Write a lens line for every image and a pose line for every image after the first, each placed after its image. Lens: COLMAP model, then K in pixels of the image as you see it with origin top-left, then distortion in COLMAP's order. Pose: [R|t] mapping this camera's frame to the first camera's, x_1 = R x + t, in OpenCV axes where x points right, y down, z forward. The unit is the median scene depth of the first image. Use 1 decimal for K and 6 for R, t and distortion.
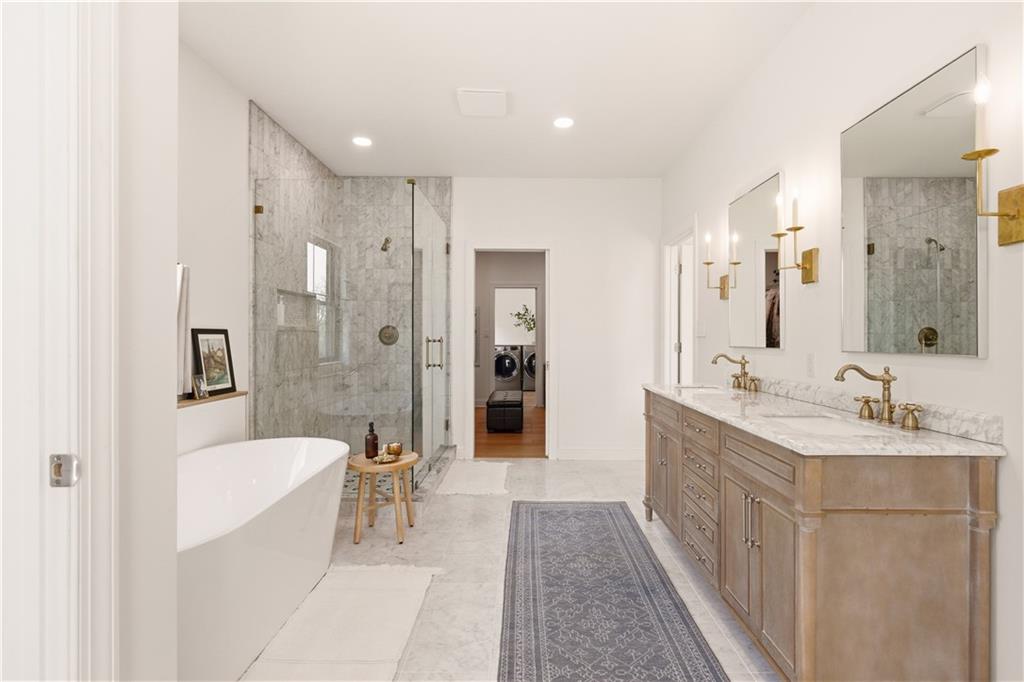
lens RADIAL K [[467.4, 0, 517.4], [0, 467.4, 337.7], [0, 0, 1]] dist [0.000963, 0.000051]
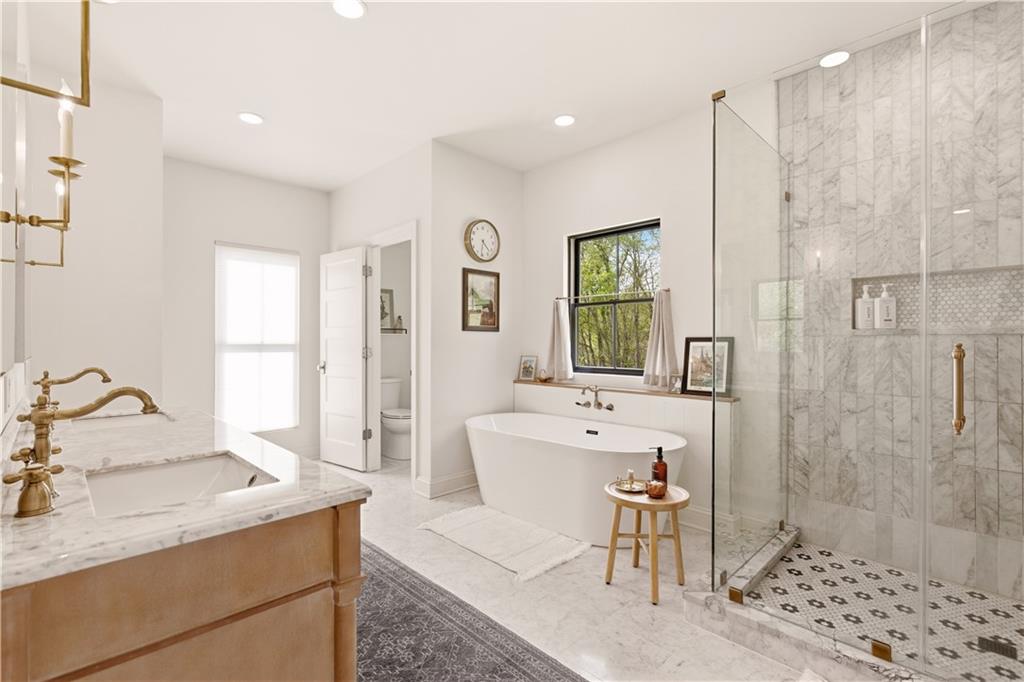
lens RADIAL K [[467.4, 0, 518.7], [0, 467.4, 343.3], [0, 0, 1]] dist [0.000963, 0.000051]
pose [[-0.694608, -0.007578, -0.719349, 0.400319], [-0.004910, 0.999971, -0.005793, 0.003484], [0.719372, -0.000492, -0.694625, 1.215873]]
